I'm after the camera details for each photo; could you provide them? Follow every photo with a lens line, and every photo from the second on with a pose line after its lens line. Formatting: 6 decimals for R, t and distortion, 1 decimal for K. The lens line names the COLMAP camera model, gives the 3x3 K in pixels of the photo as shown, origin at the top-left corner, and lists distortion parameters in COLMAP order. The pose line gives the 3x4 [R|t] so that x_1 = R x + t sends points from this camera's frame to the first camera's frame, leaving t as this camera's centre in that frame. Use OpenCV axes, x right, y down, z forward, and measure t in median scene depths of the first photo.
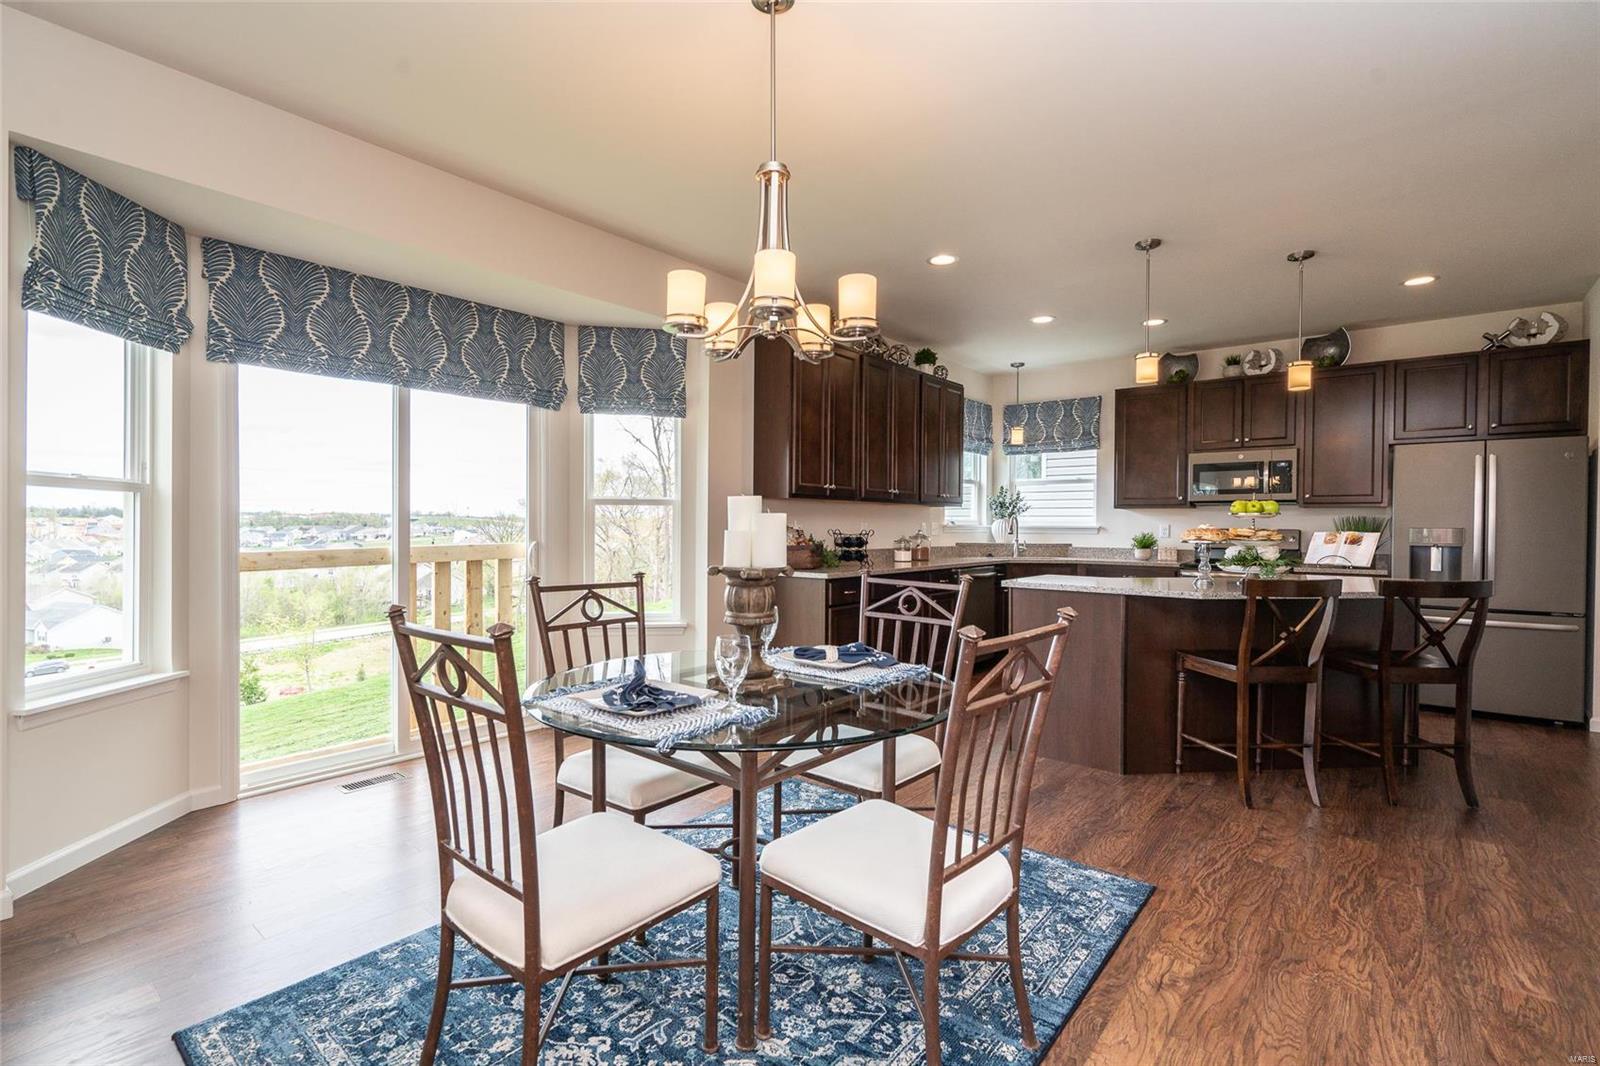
lens RADIAL K [[715.8, 0, 800.3], [0, 715.8, 532.3], [0, 0, 1]] dist [-0.005705, 0.001546]
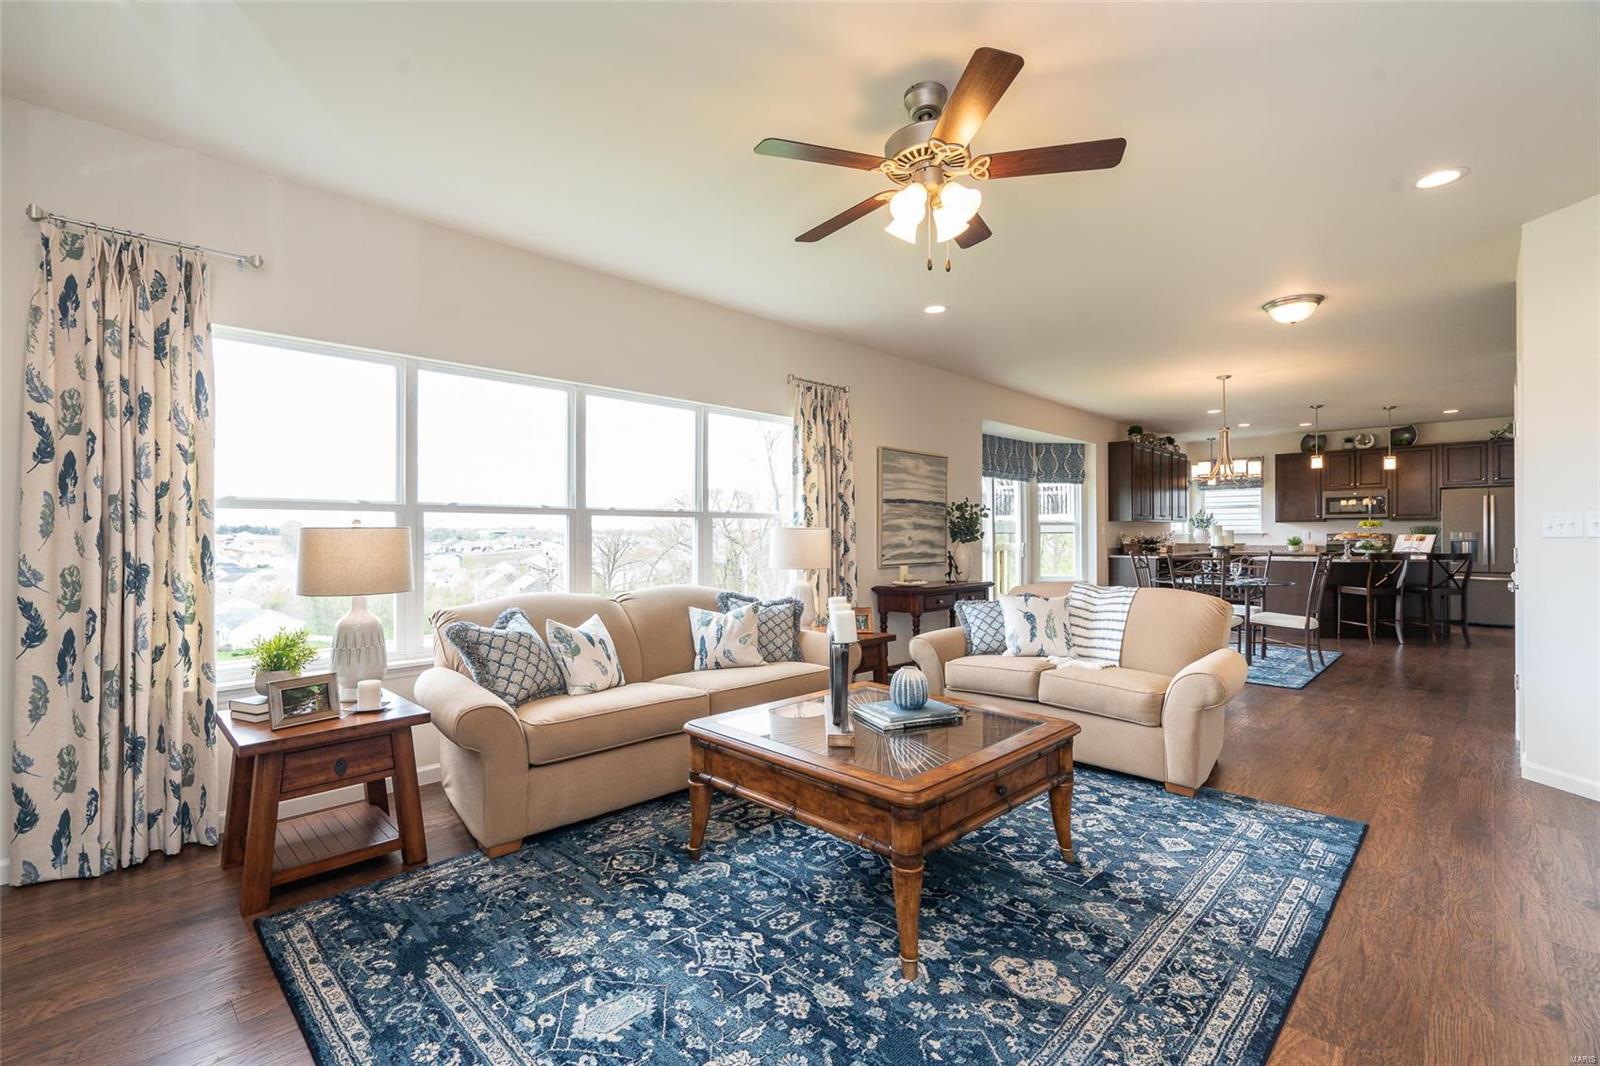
lens RADIAL K [[715.8, 0, 789.7], [0, 715.8, 531.7], [0, 0, 1]] dist [-0.005705, 0.001546]
pose [[0.996342, -0.010237, -0.084836, -0.747352], [0.009047, 0.999855, -0.014400, 0.004481], [0.084971, 0.013580, 0.996291, -1.048136]]
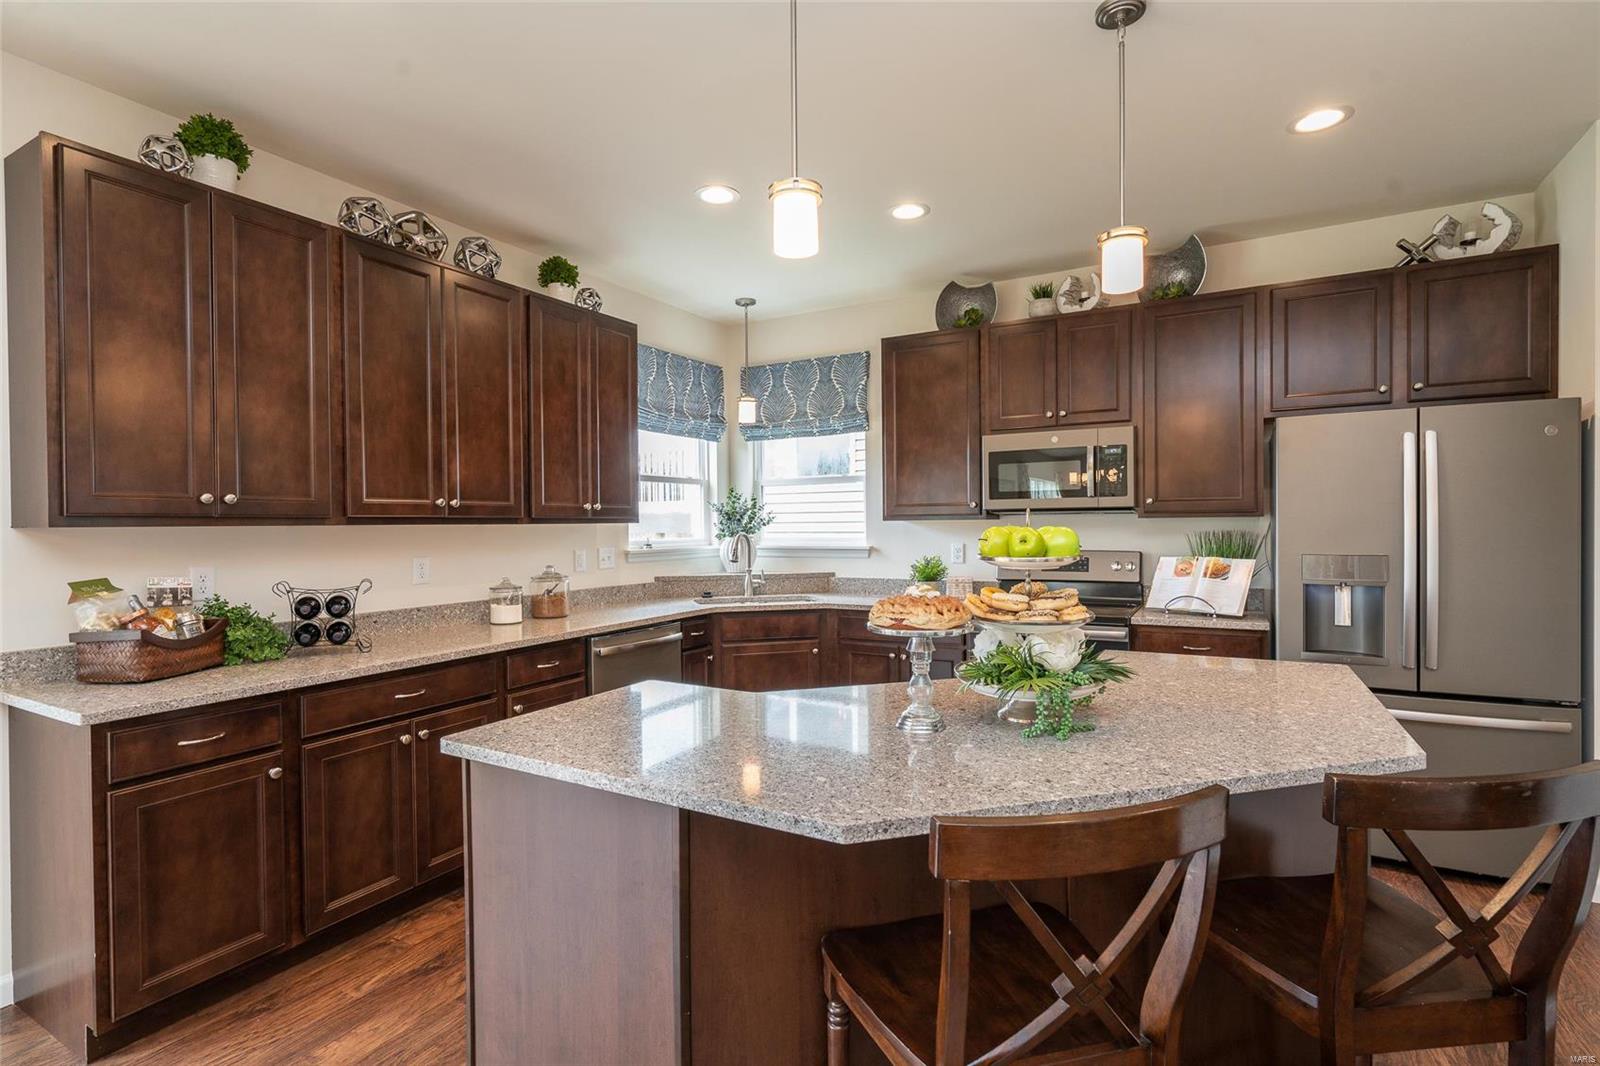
lens RADIAL K [[755.9, 0, 798.3], [0, 755.9, 533.2], [0, 0, 1]] dist [-0.005856, 0.003995]
pose [[0.985149, -0.019841, 0.170553, 0.309605], [0.019620, 0.999803, 0.002983, -0.032191], [-0.170579, 0.000408, 0.985344, 0.421985]]
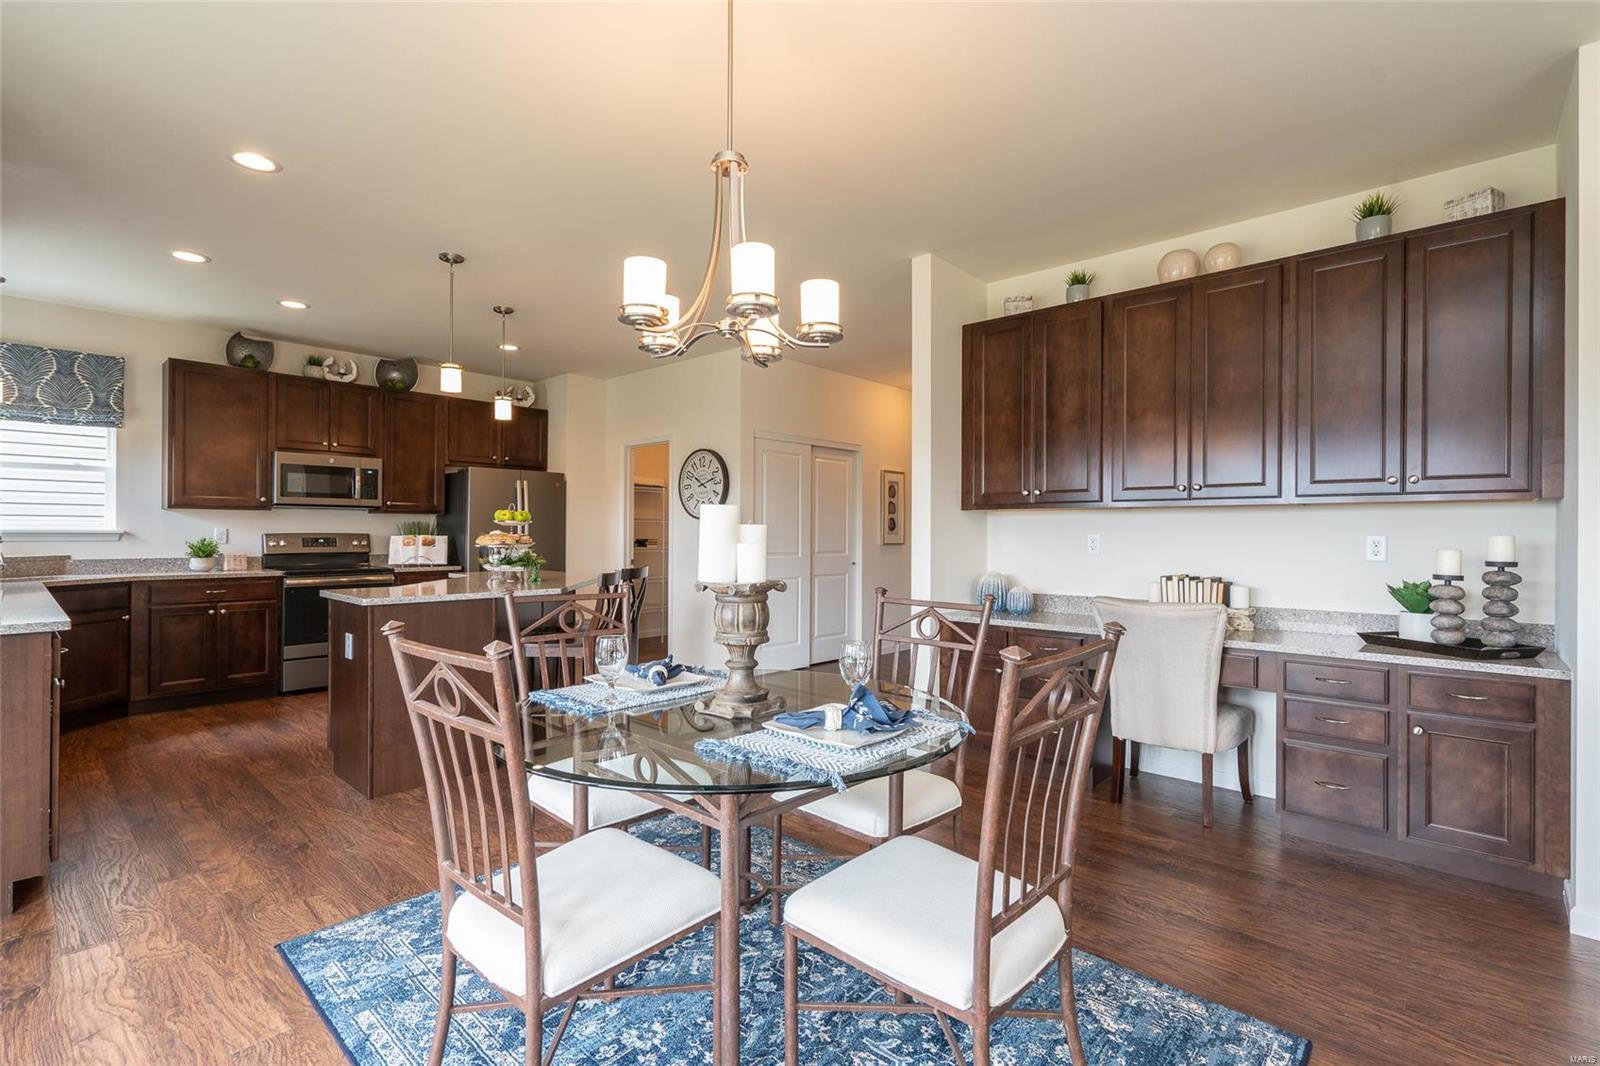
lens RADIAL K [[715.8, 0, 787.8], [0, 715.8, 531.0], [0, 0, 1]] dist [-0.005705, 0.001546]
pose [[0.044592, -0.004773, 0.998994, -0.398144], [0.007543, 0.999962, 0.004441, -0.008366], [-0.998977, 0.007338, 0.044626, 0.360244]]
